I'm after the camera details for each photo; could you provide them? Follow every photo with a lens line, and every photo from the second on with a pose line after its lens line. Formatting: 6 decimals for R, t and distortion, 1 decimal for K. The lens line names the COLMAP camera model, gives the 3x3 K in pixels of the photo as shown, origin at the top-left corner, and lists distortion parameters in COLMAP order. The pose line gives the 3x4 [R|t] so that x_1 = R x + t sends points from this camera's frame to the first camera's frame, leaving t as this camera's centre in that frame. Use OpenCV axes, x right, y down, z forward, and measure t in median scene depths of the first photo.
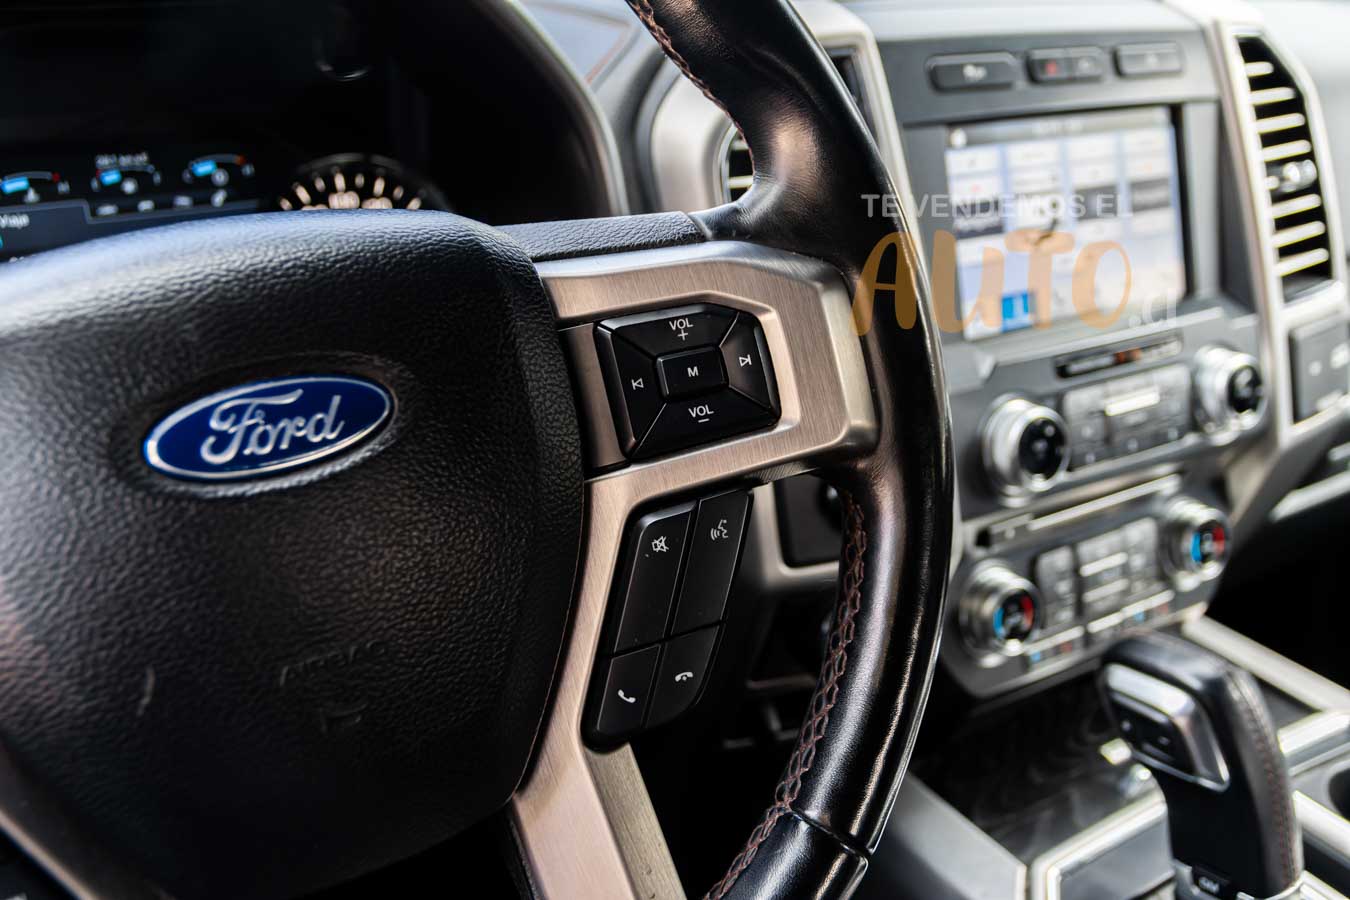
lens RADIAL K [[1223.6, 0, 656.7], [0, 1223.6, 462.1], [0, 0, 1]] dist [-0.061703, 0.038027]
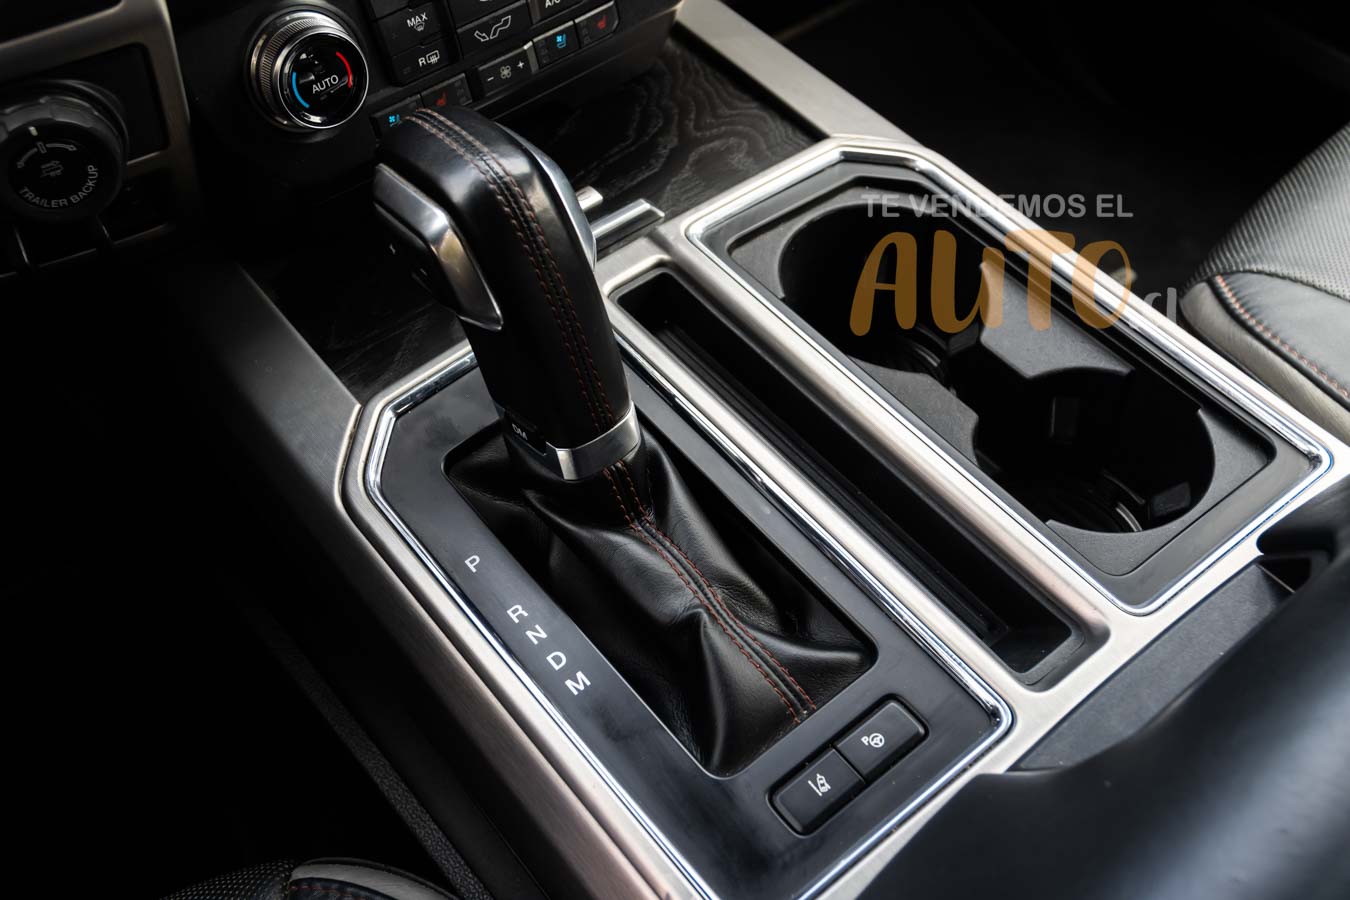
lens RADIAL K [[1401.6, 0, 678.8], [0, 1401.6, 456.2], [0, 0, 1]] dist [0.015808, 0.000000]
pose [[0.989817, -0.124882, 0.068315, 0.446637], [0.077954, 0.877115, 0.473913, -0.060230], [-0.119103, -0.463761, 0.877918, 0.144108]]
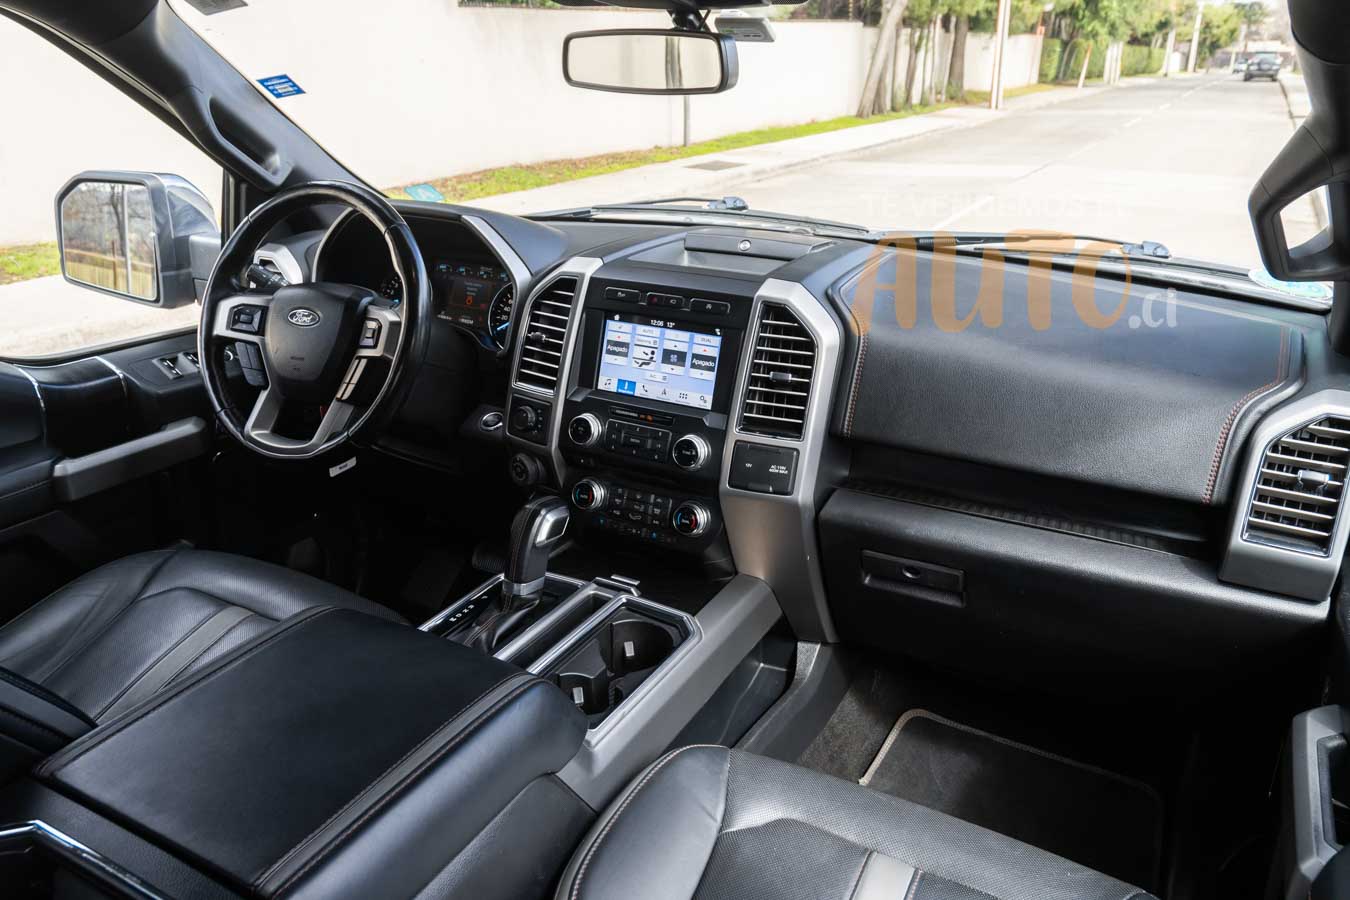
lens RADIAL K [[1042.7, 0, 669.6], [0, 1042.7, 440.5], [0, 0, 1]] dist [0.018495, -0.017475]
pose [[0.497180, 0.310802, -0.810071, 2.313549], [-0.355004, 0.924782, 0.136930, -0.379223], [0.791697, 0.219500, 0.570119, -0.170160]]
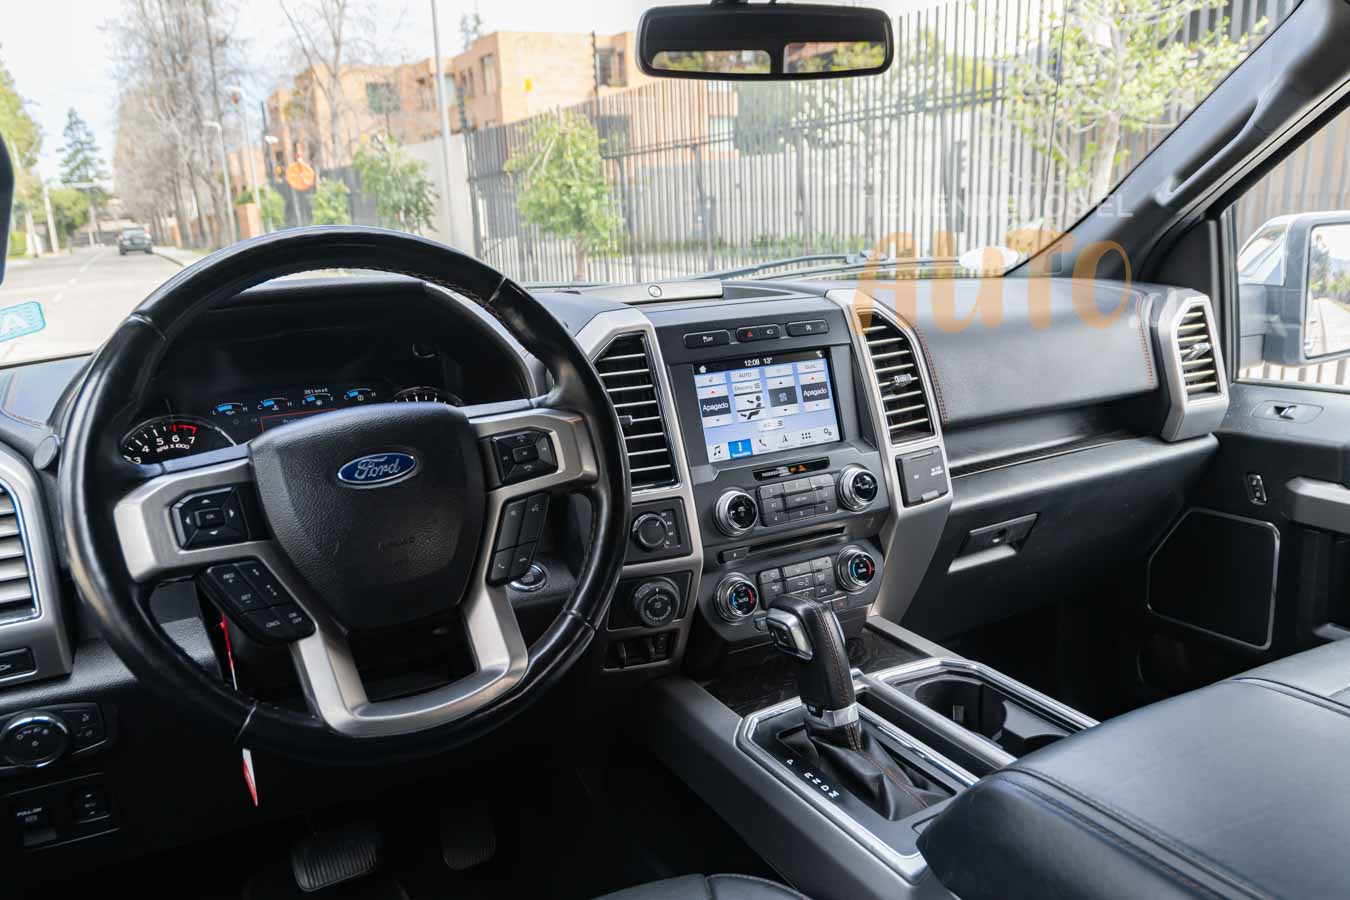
lens RADIAL K [[1042.7, 0, 673.7], [0, 1042.7, 446.3], [0, 0, 1]] dist [0.018495, -0.017475]
pose [[0.998600, -0.032443, -0.041785, 0.276419], [0.023853, 0.981155, -0.191746, 0.222645], [0.047218, 0.190481, 0.980555, -0.795546]]
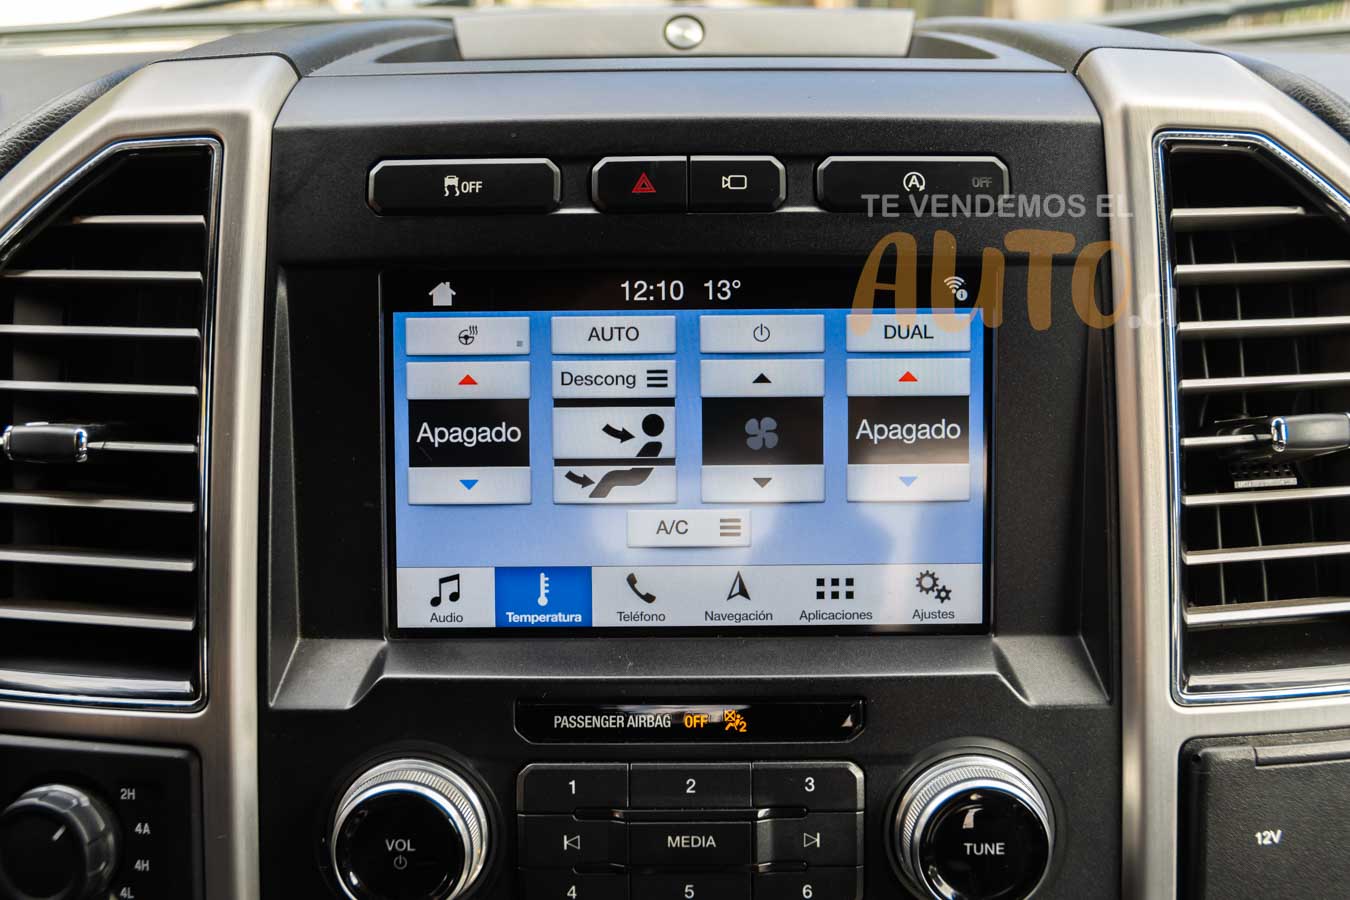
lens RADIAL K [[1480.2, 0, 672.7], [0, 1480.2, 449.1], [0, 0, 1]] dist [-0.035836, 0.000000]
pose [[0.861317, 0.151980, -0.484804, 0.723303], [-0.199169, 0.978838, -0.046996, -0.184276], [0.467402, 0.137036, 0.873359, 0.440784]]
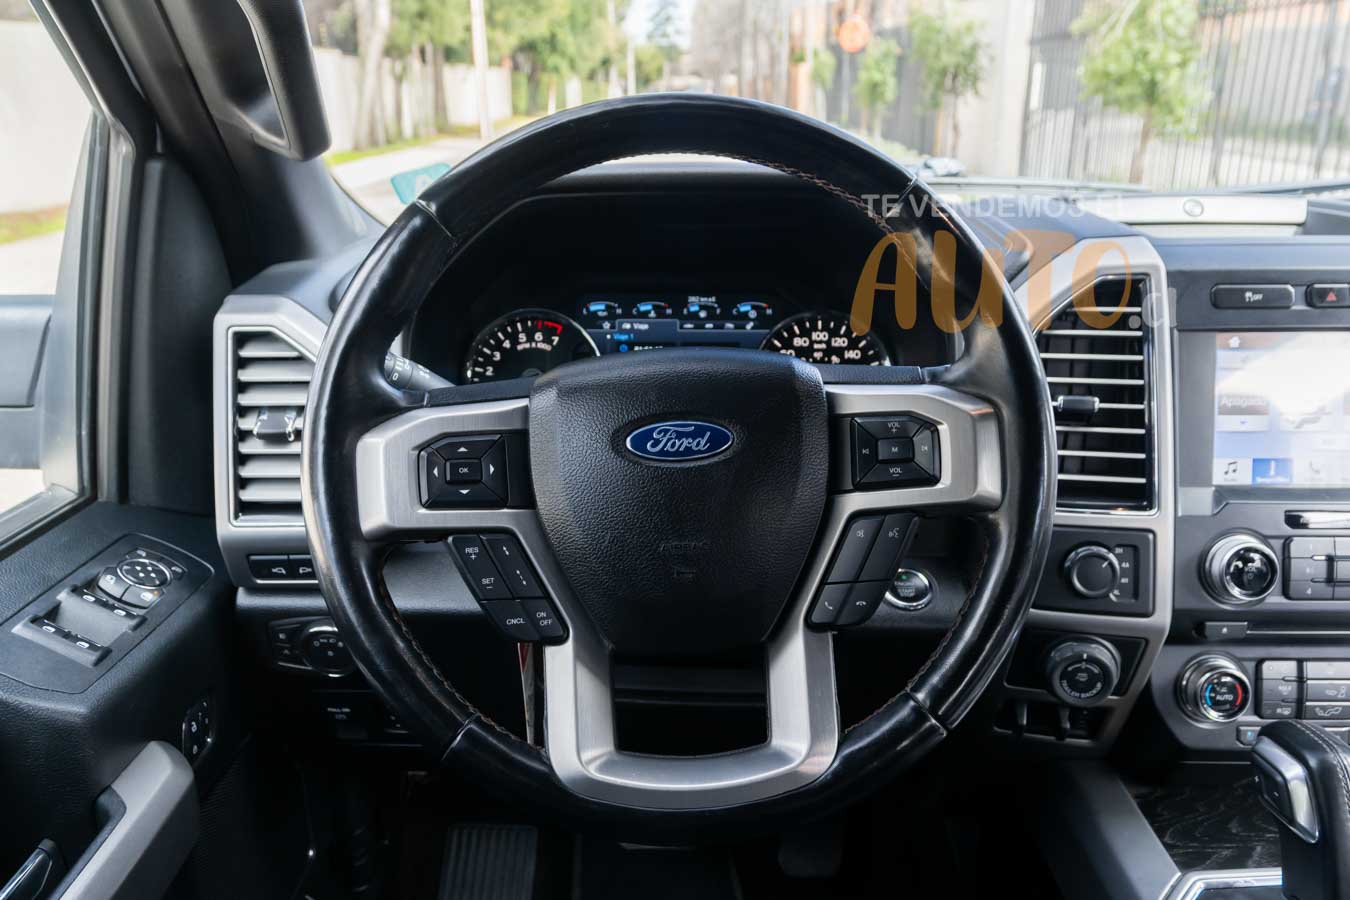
lens RADIAL K [[1042.7, 0, 672.5], [0, 1042.7, 448.7], [0, 0, 1]] dist [0.018495, -0.017475]
pose [[0.858839, 0.165939, -0.484624, 0.304536], [-0.205218, 0.978295, -0.028707, 0.021514], [0.469342, 0.124109, 0.874251, -0.347847]]
